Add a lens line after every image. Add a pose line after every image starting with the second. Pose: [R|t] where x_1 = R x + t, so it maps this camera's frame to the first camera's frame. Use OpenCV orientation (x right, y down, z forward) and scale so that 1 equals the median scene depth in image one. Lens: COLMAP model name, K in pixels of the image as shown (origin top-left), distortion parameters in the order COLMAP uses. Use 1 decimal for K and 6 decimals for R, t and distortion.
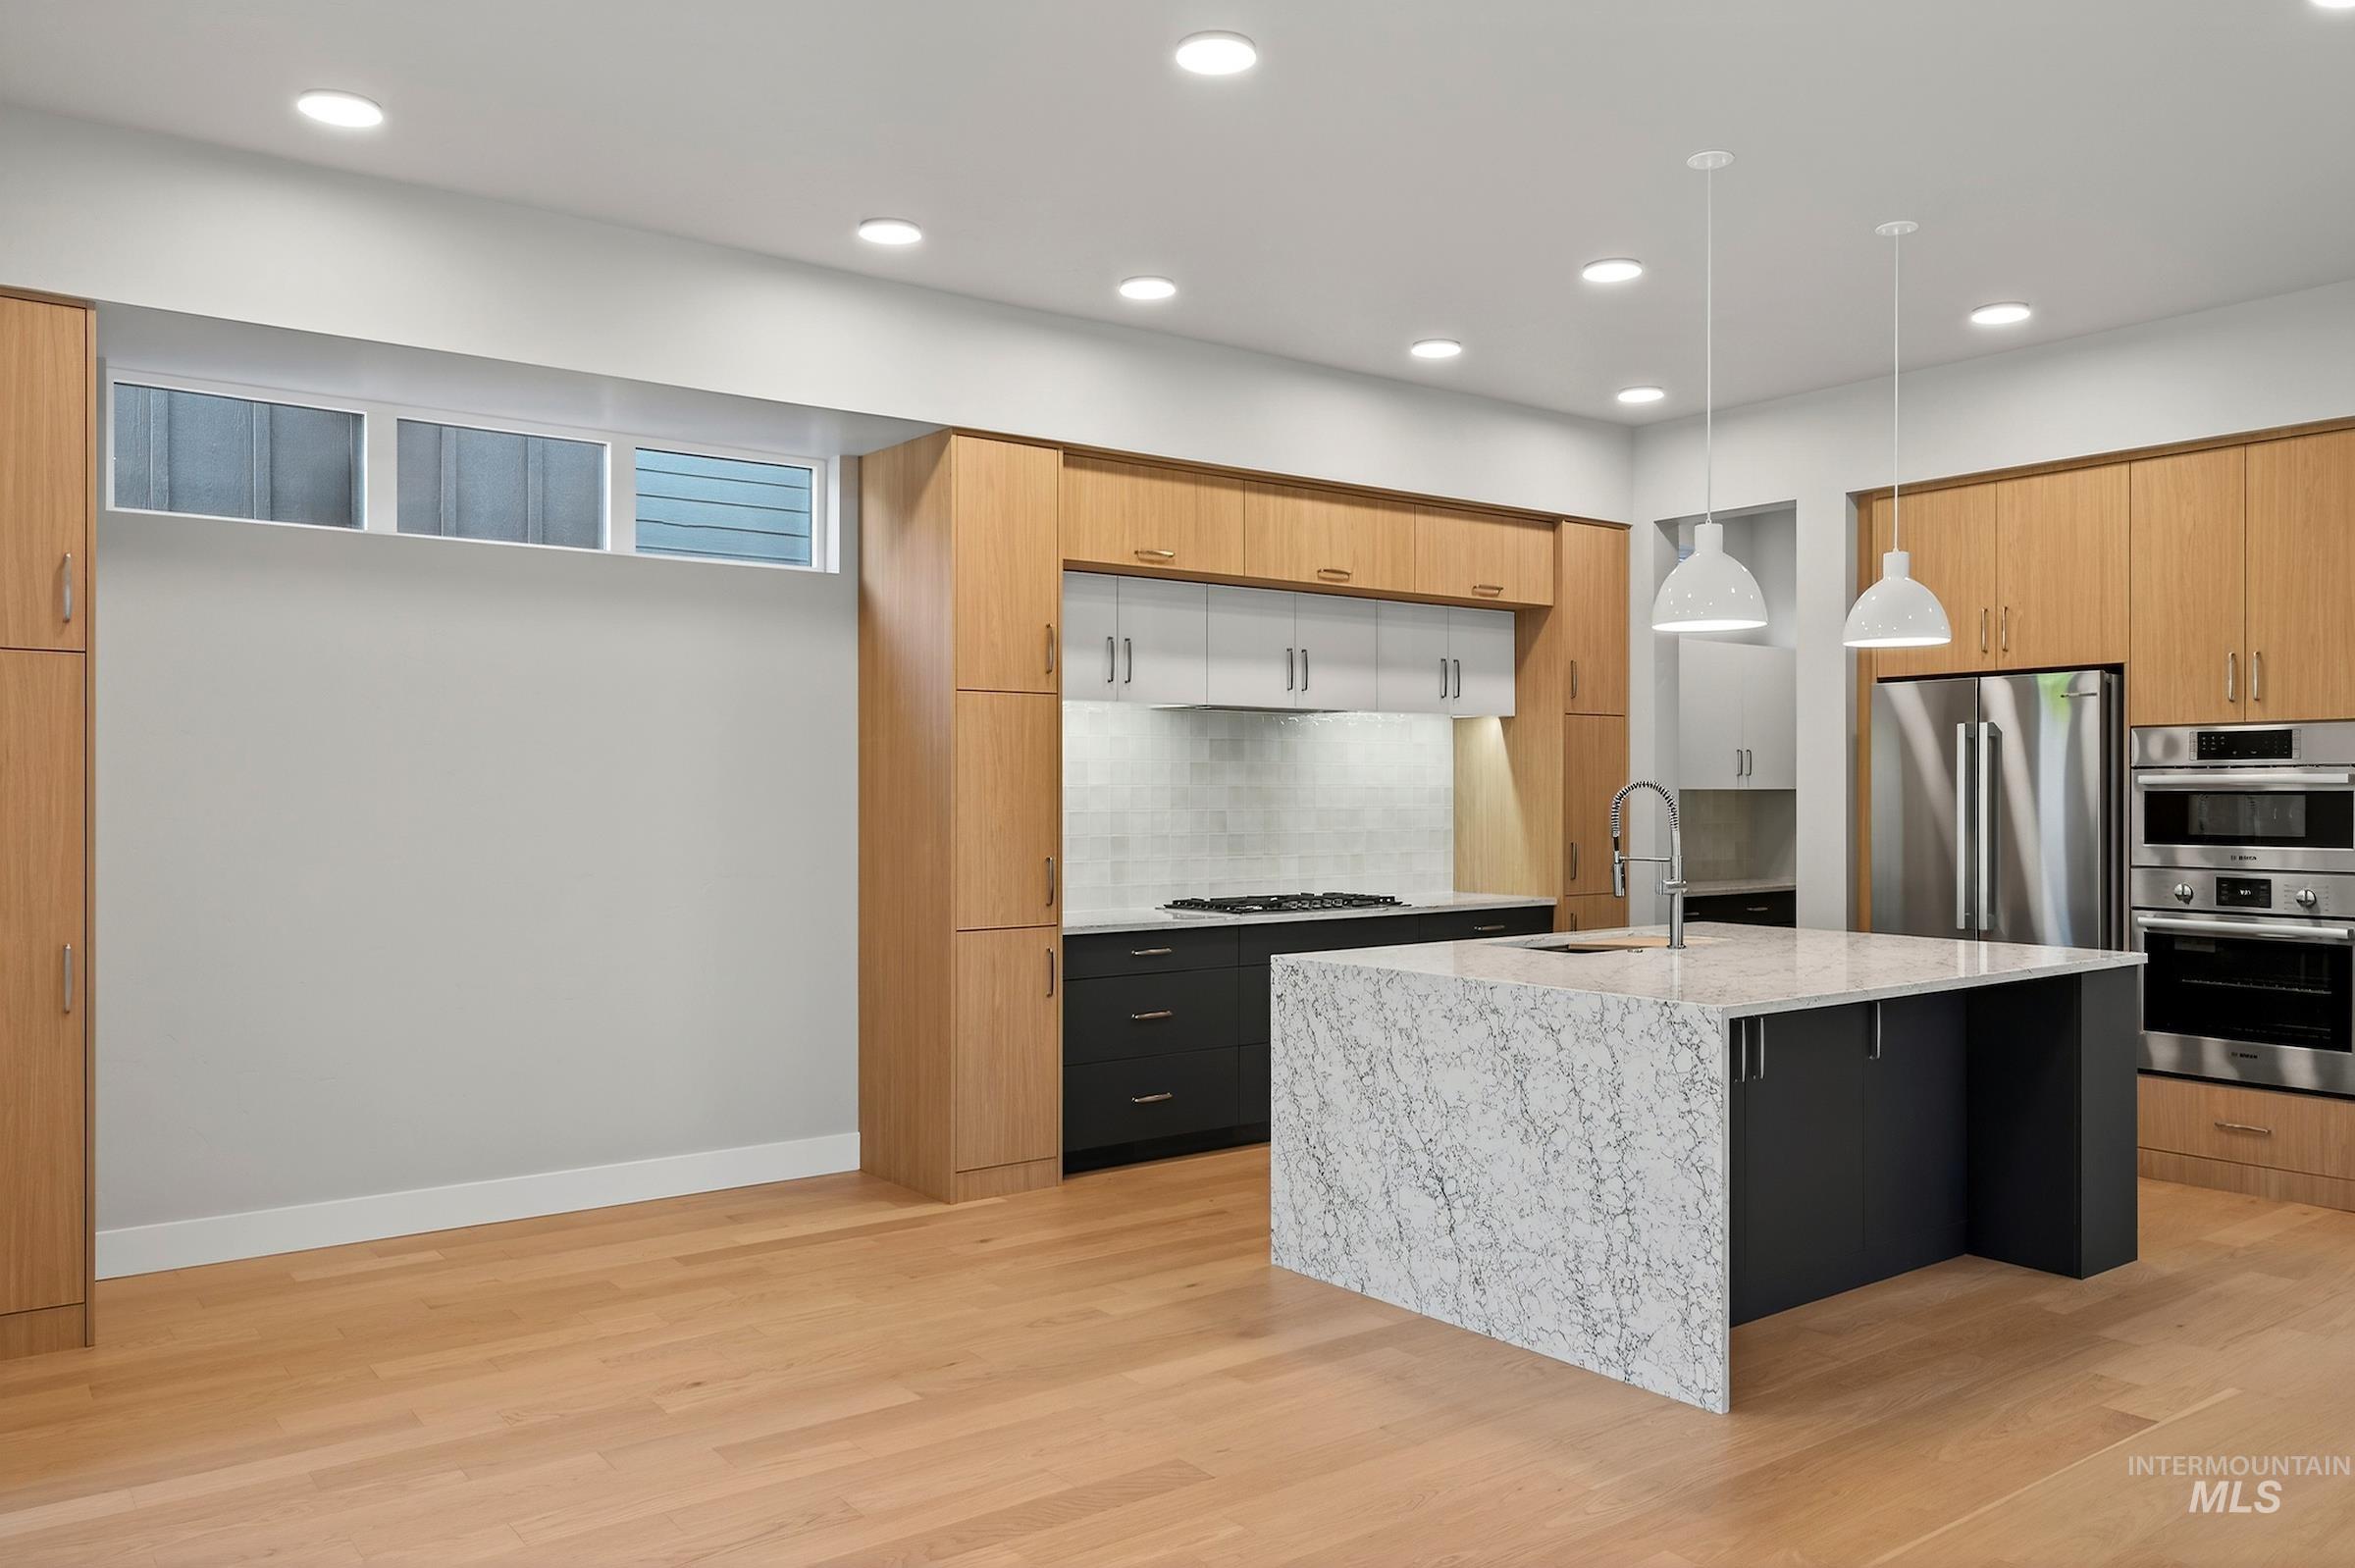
lens RADIAL K [[1683.3, 0, 1183.9], [0, 1683.3, 794.2], [0, 0, 1]] dist [0.000395, 0.006506]
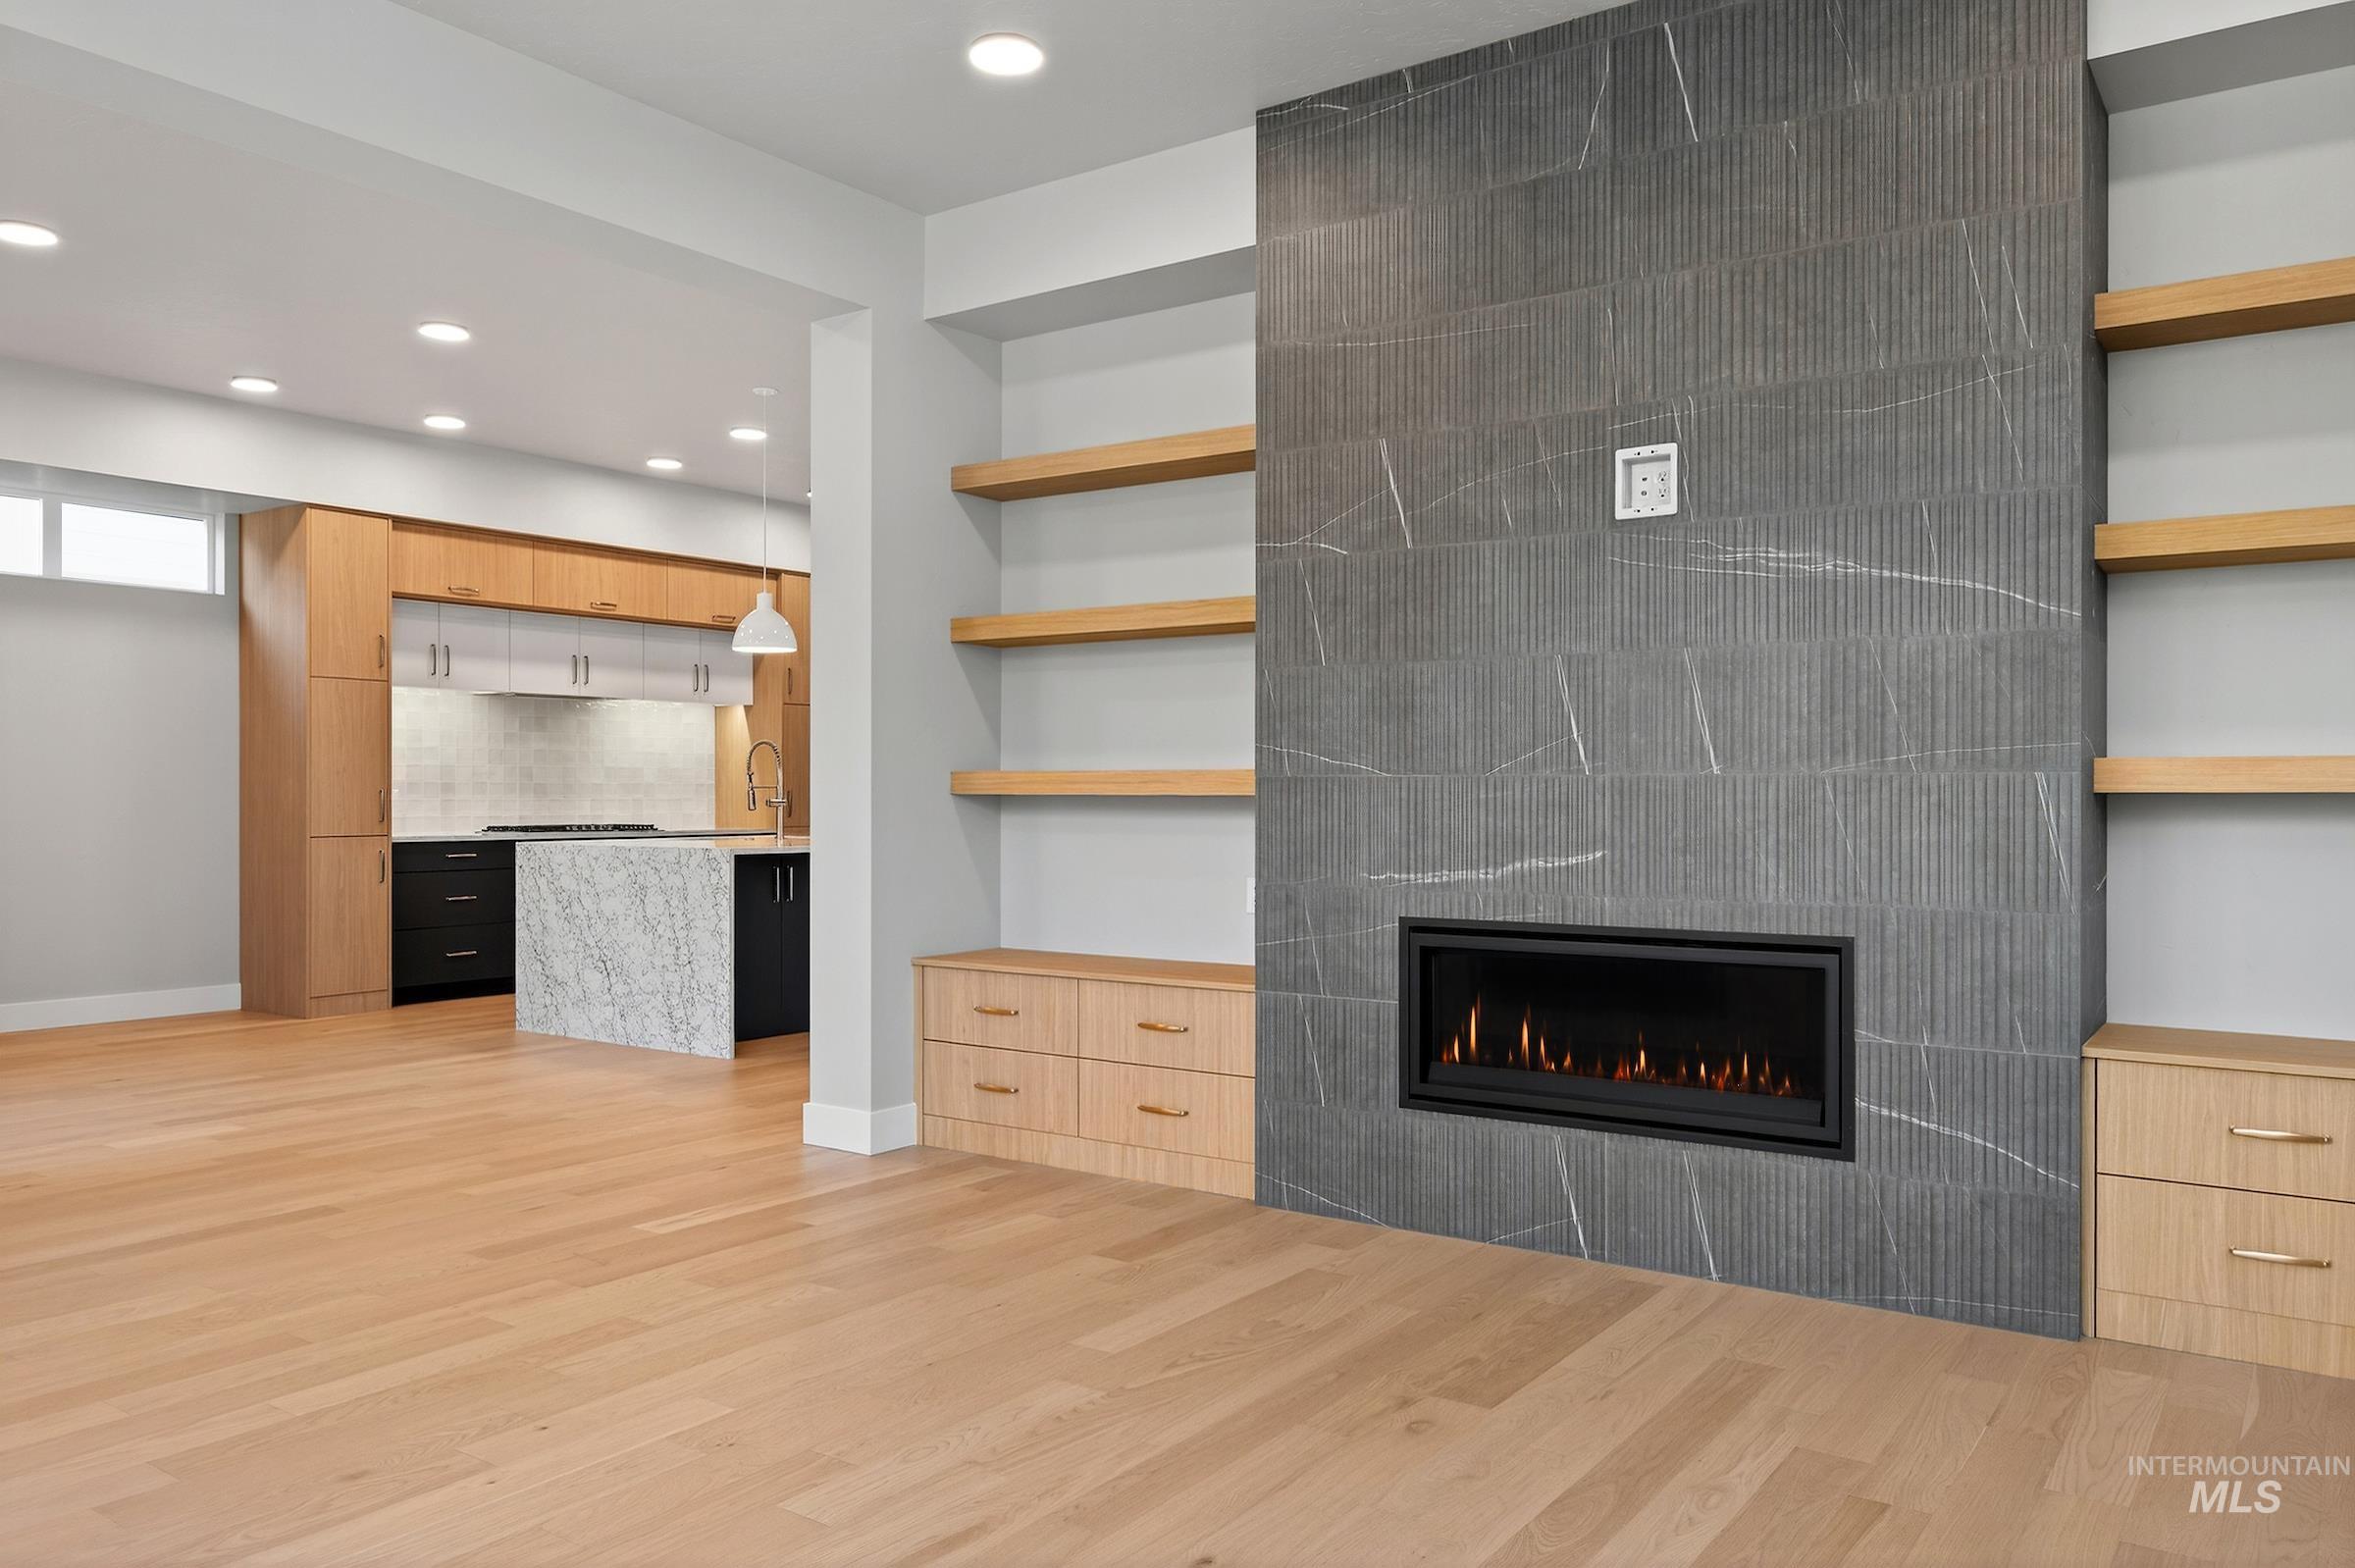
lens RADIAL K [[1683.3, 0, 1195.6], [0, 1683.3, 798.4], [0, 0, 1]] dist [0.000395, 0.006506]
pose [[0.954078, 0.001051, 0.299556, 0.162255], [-0.000945, 0.999999, -0.000499, 0.044716], [-0.299556, 0.000193, 0.954079, -0.648631]]
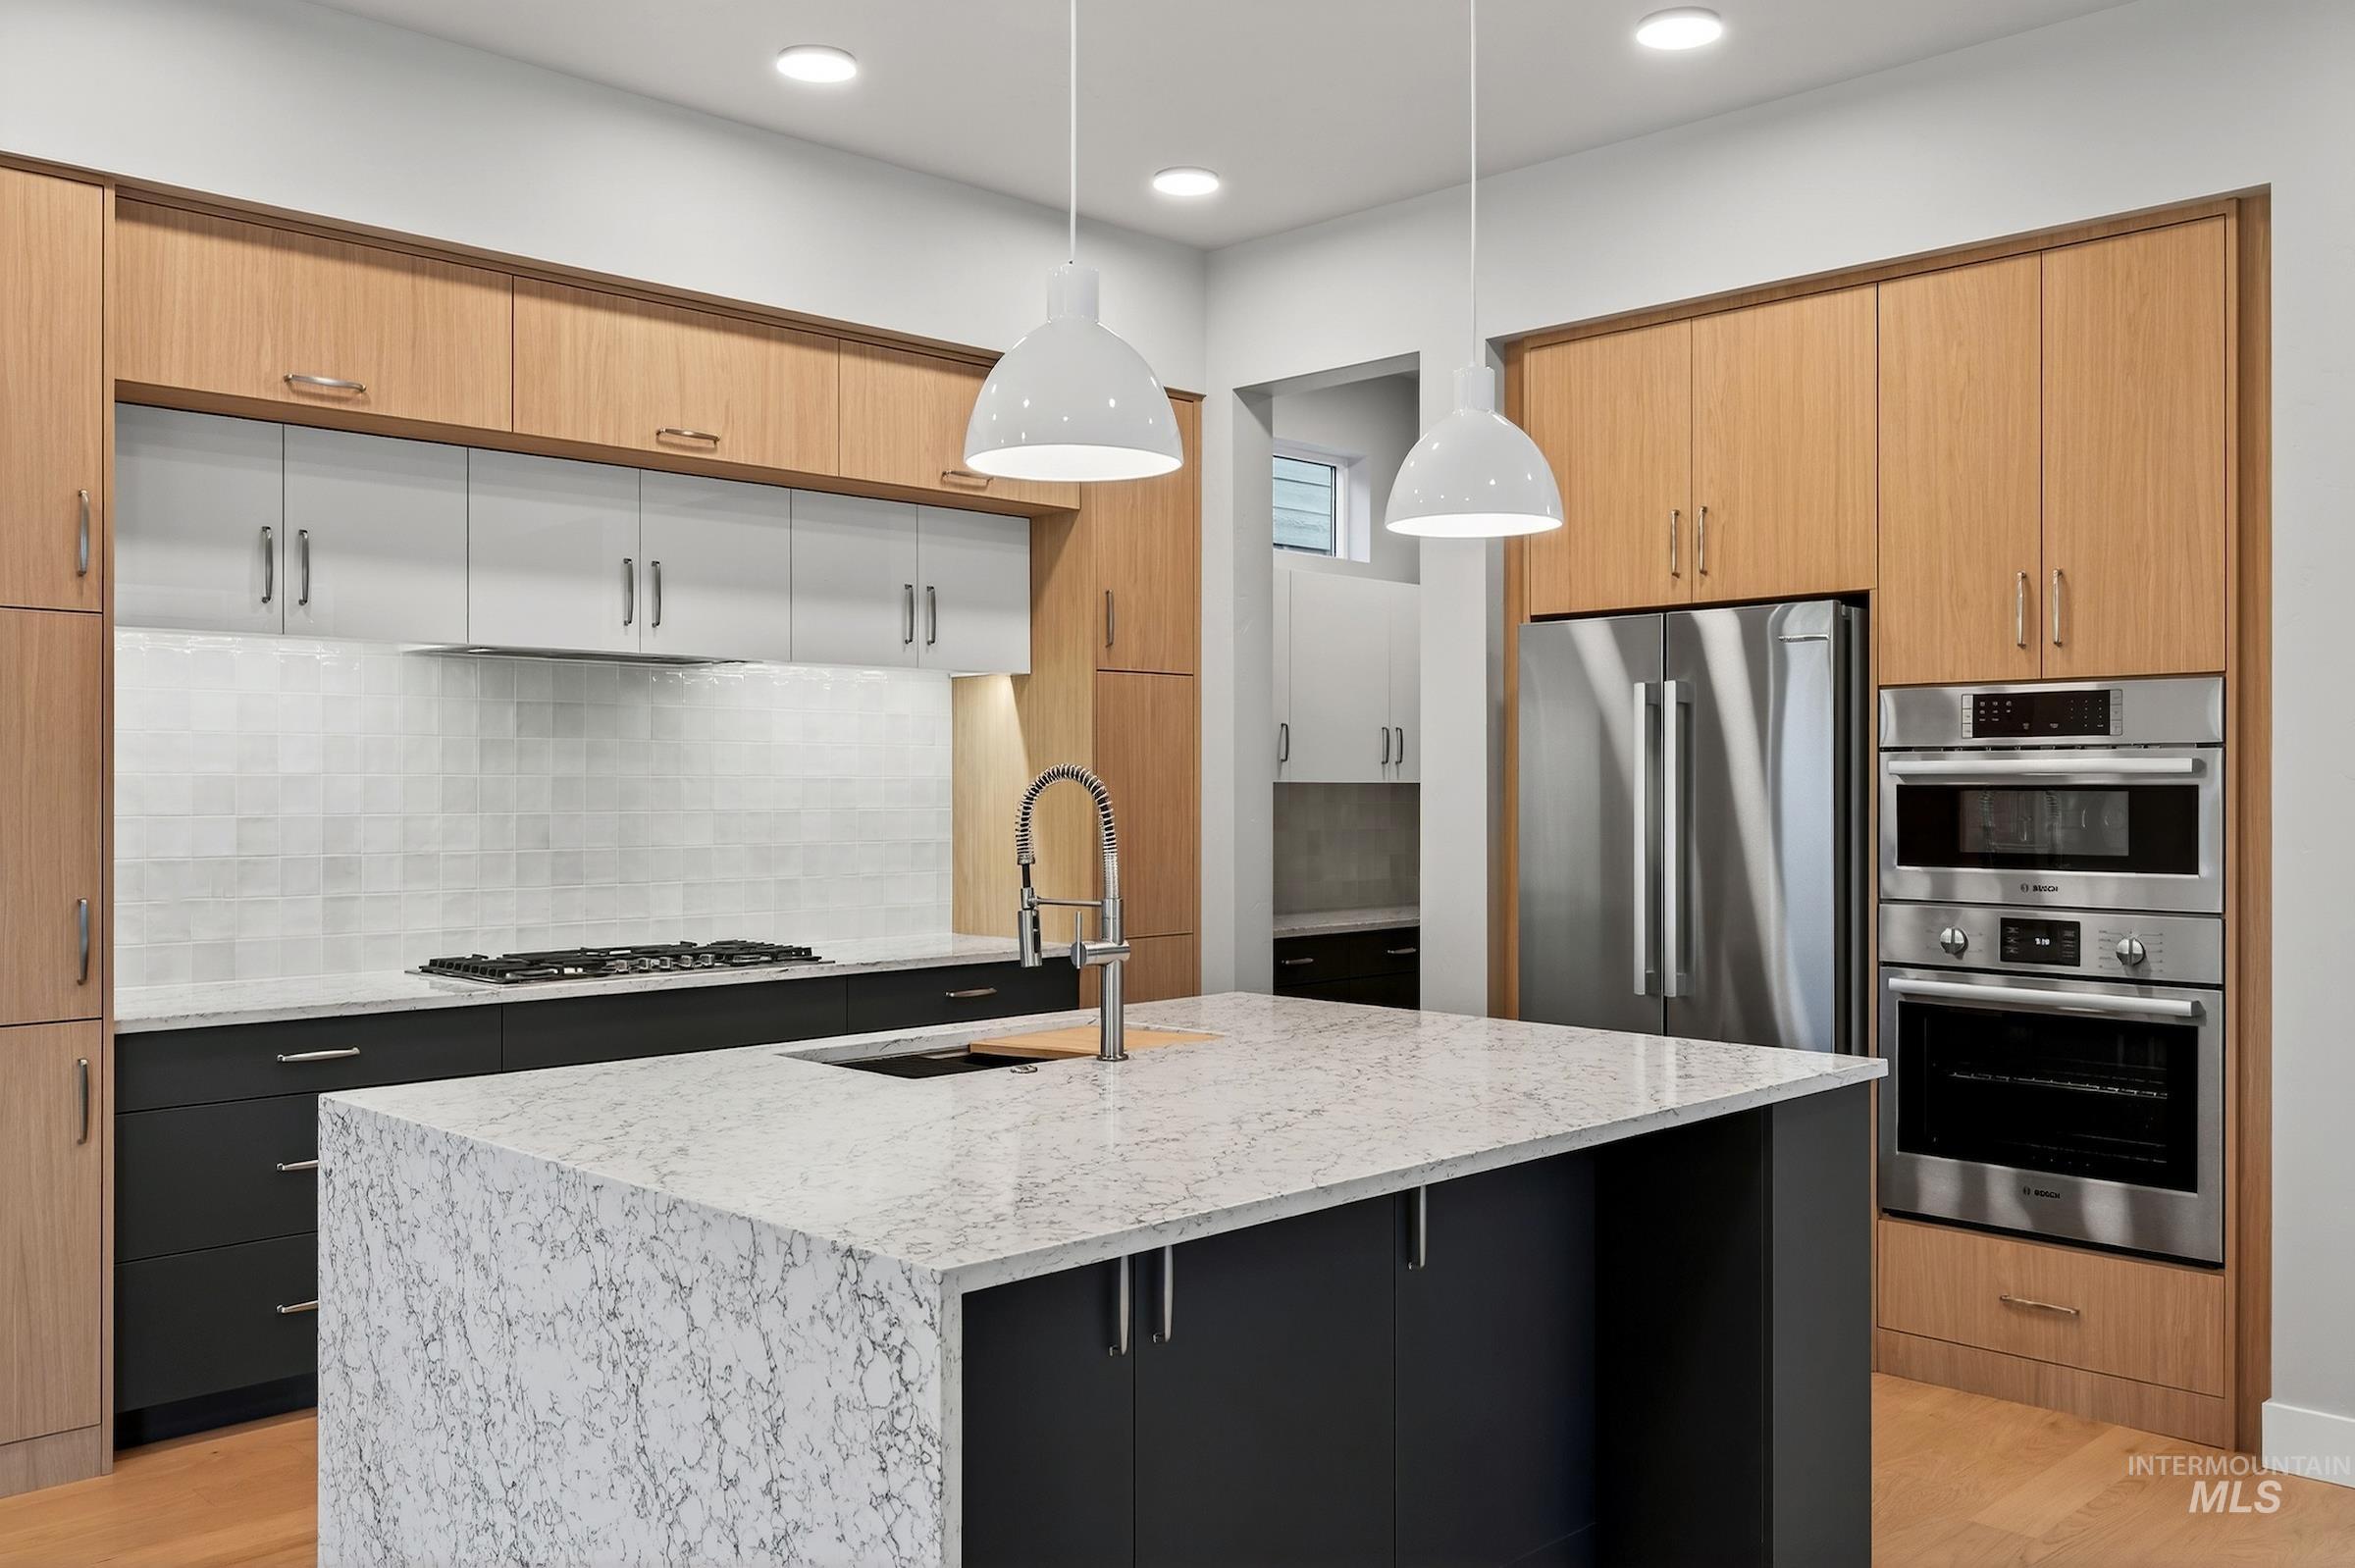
lens RADIAL K [[1871.4, 0, 1164.4], [0, 1871.4, 777.6], [0, 0, 1]] dist [-0.002764, 0.002968]
pose [[0.992575, 0.001622, 0.121622, 0.205494], [-0.000905, 0.999982, -0.005948, -0.000390], [-0.121629, 0.005793, 0.992559, 0.324502]]
